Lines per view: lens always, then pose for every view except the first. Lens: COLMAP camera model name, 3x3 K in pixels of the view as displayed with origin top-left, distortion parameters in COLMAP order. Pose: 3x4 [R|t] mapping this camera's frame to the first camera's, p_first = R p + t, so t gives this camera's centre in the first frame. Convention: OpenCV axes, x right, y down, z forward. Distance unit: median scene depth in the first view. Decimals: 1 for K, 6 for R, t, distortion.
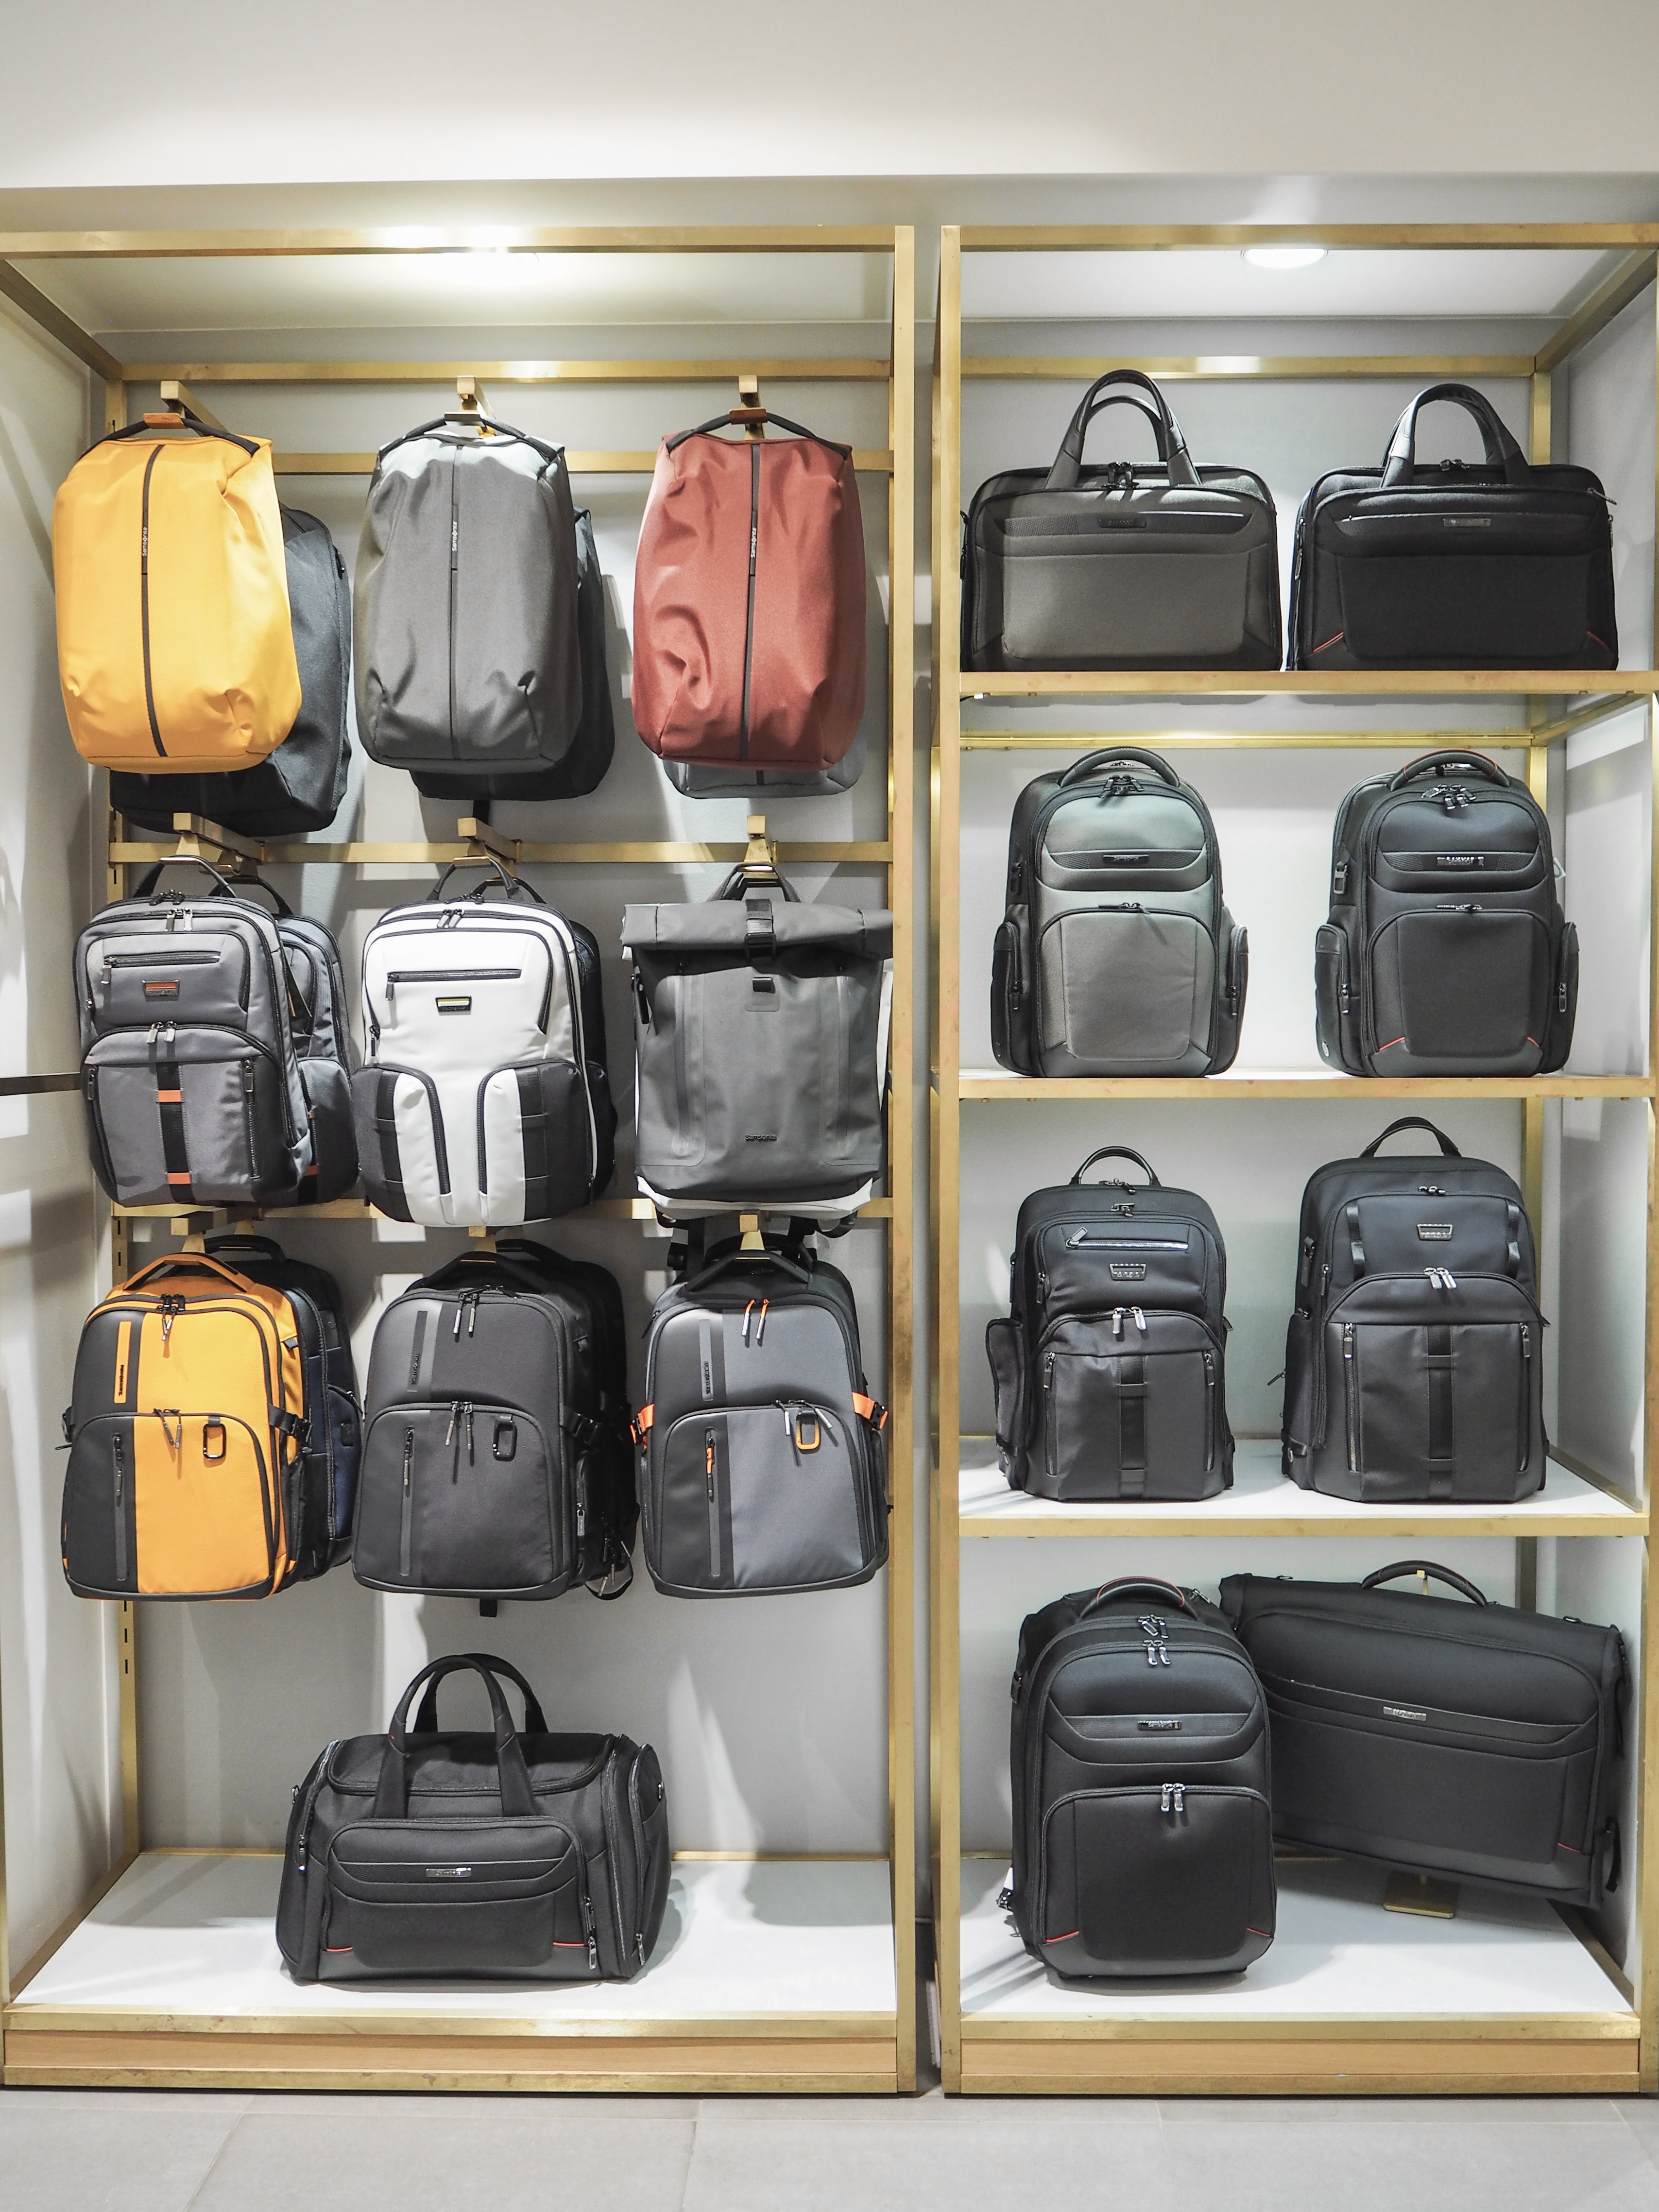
lens RADIAL K [[2049.0, 0, 827.8], [0, 2049.0, 1071.5], [0, 0, 1]] dist [-0.036679, 0.028575]
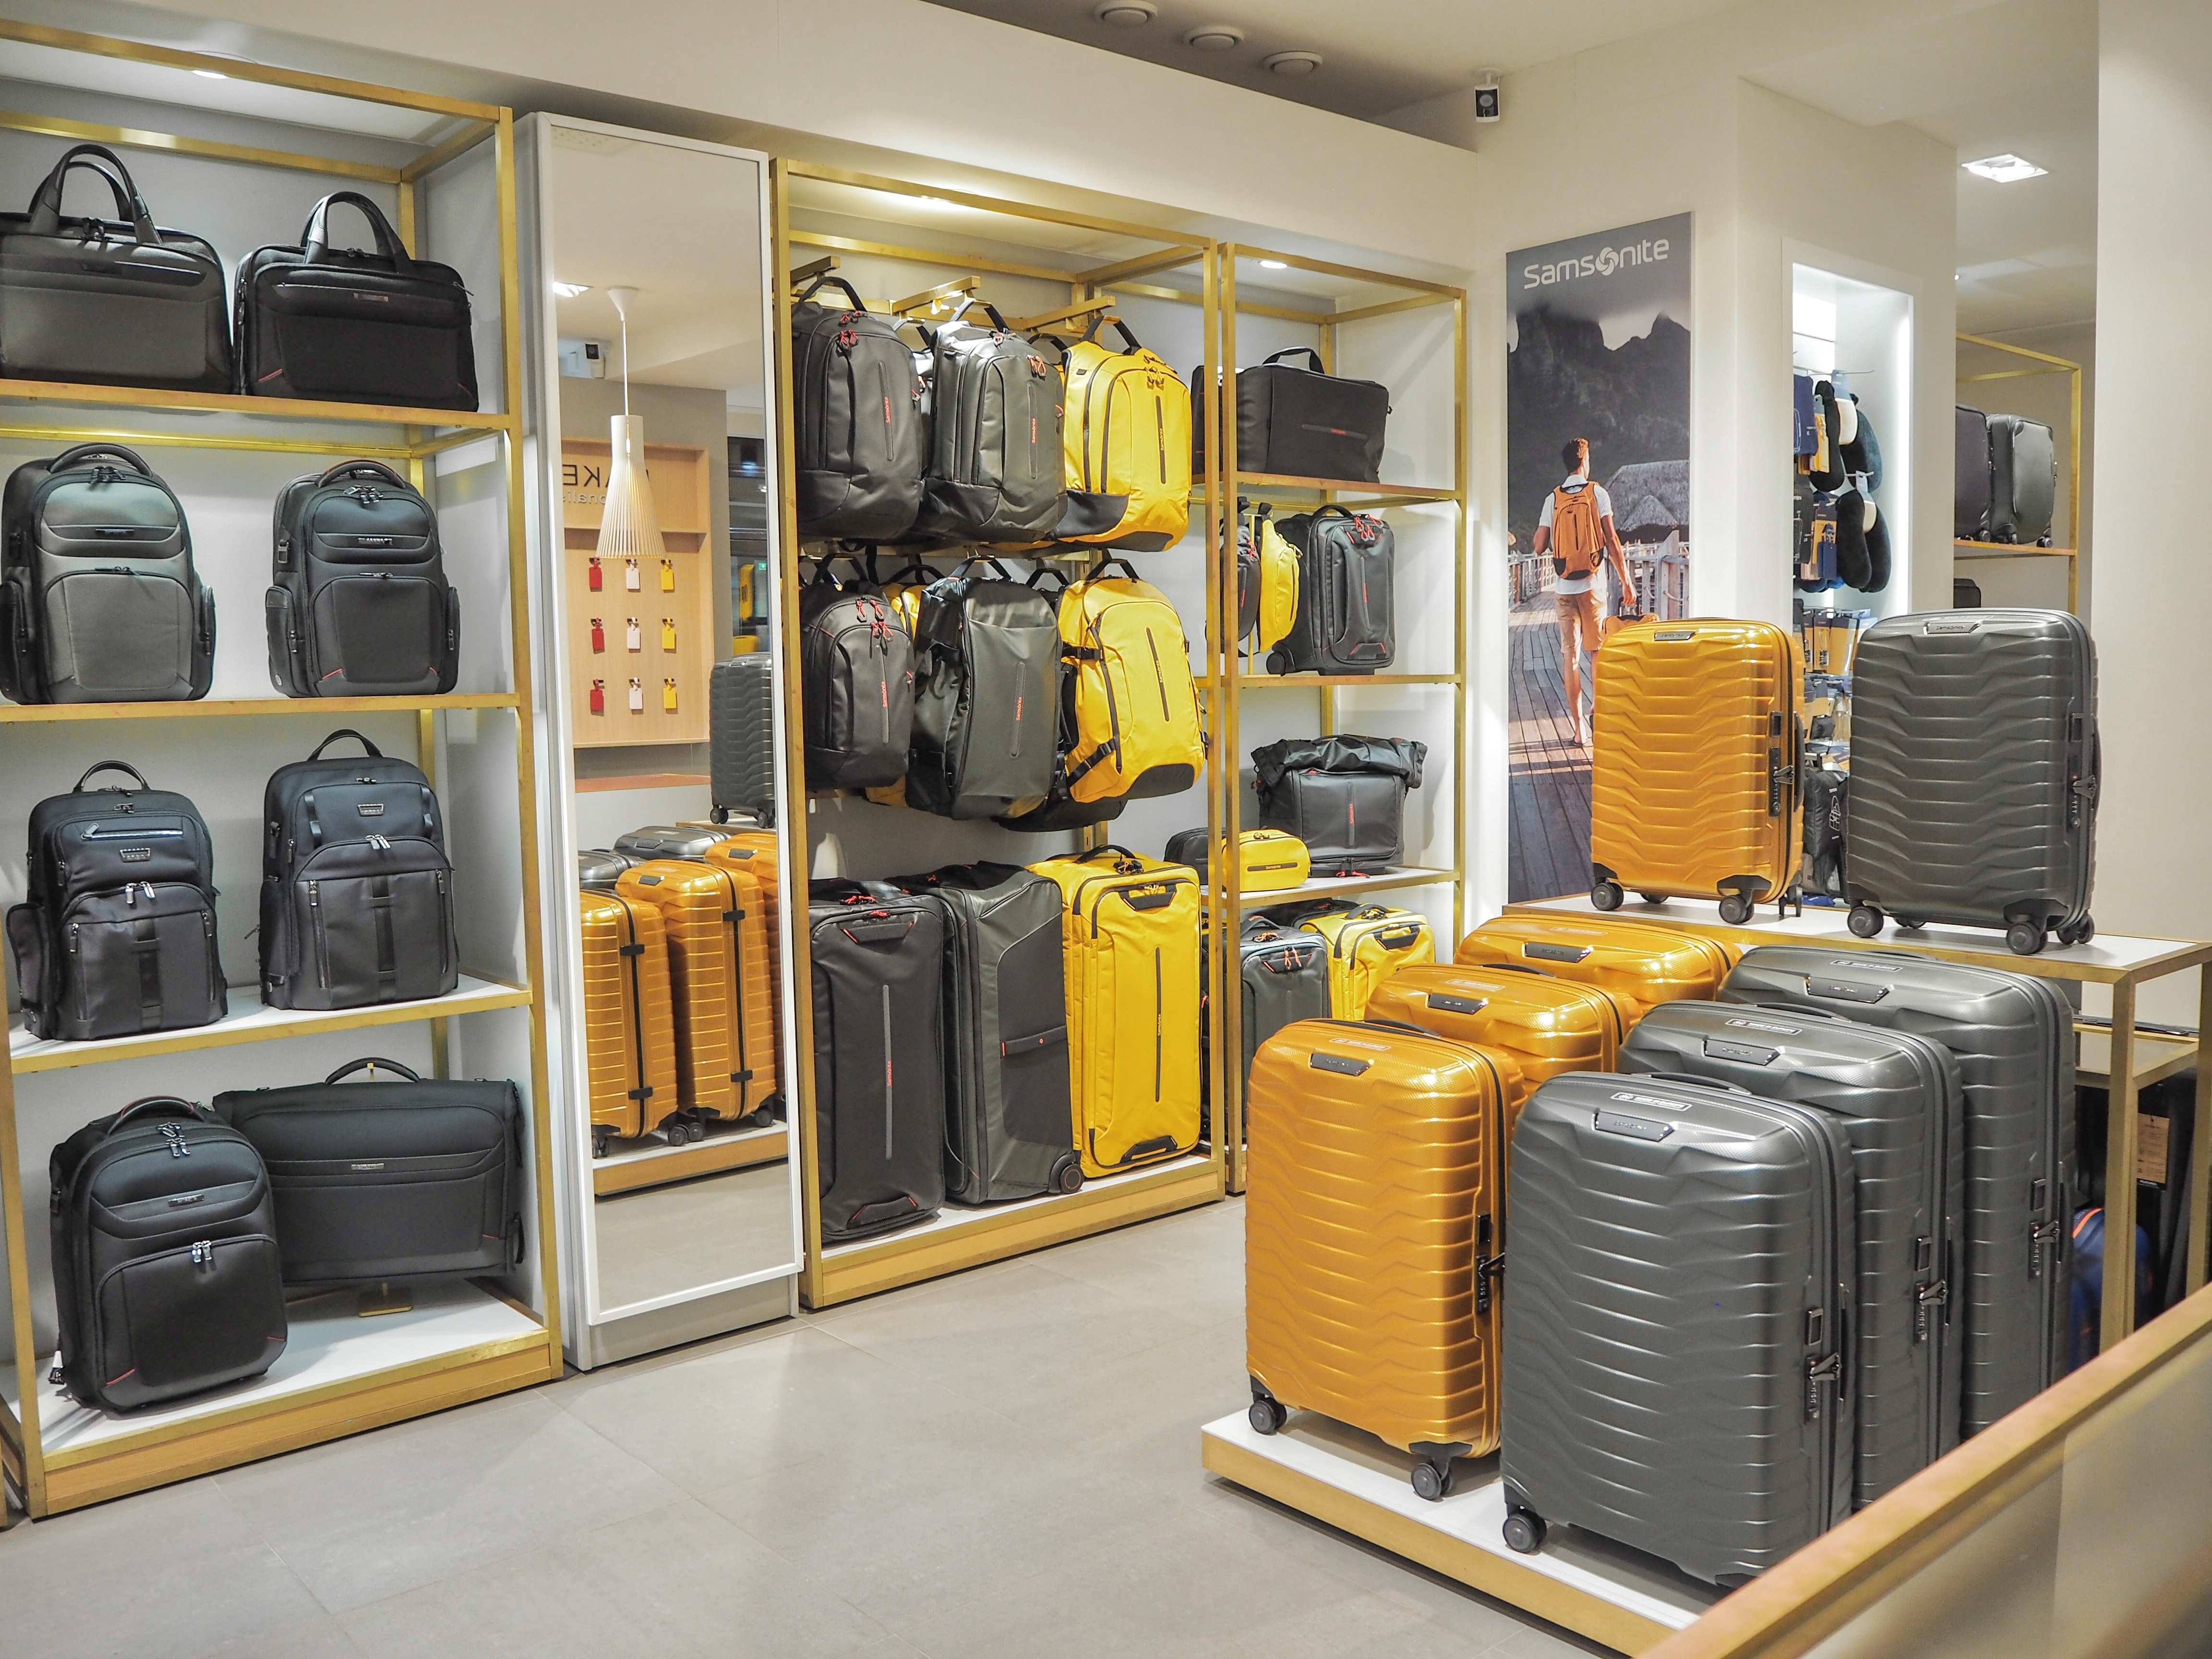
lens RADIAL K [[1893.9, 0, 1106.0], [0, 1893.9, 829.5], [0, 0, 1]] dist [-0.025636, 0.007598]
pose [[0.744278, -0.070356, 0.664154, -0.184324], [0.041274, 0.997380, 0.059402, 0.036702], [-0.666593, -0.016799, 0.745232, -0.288893]]
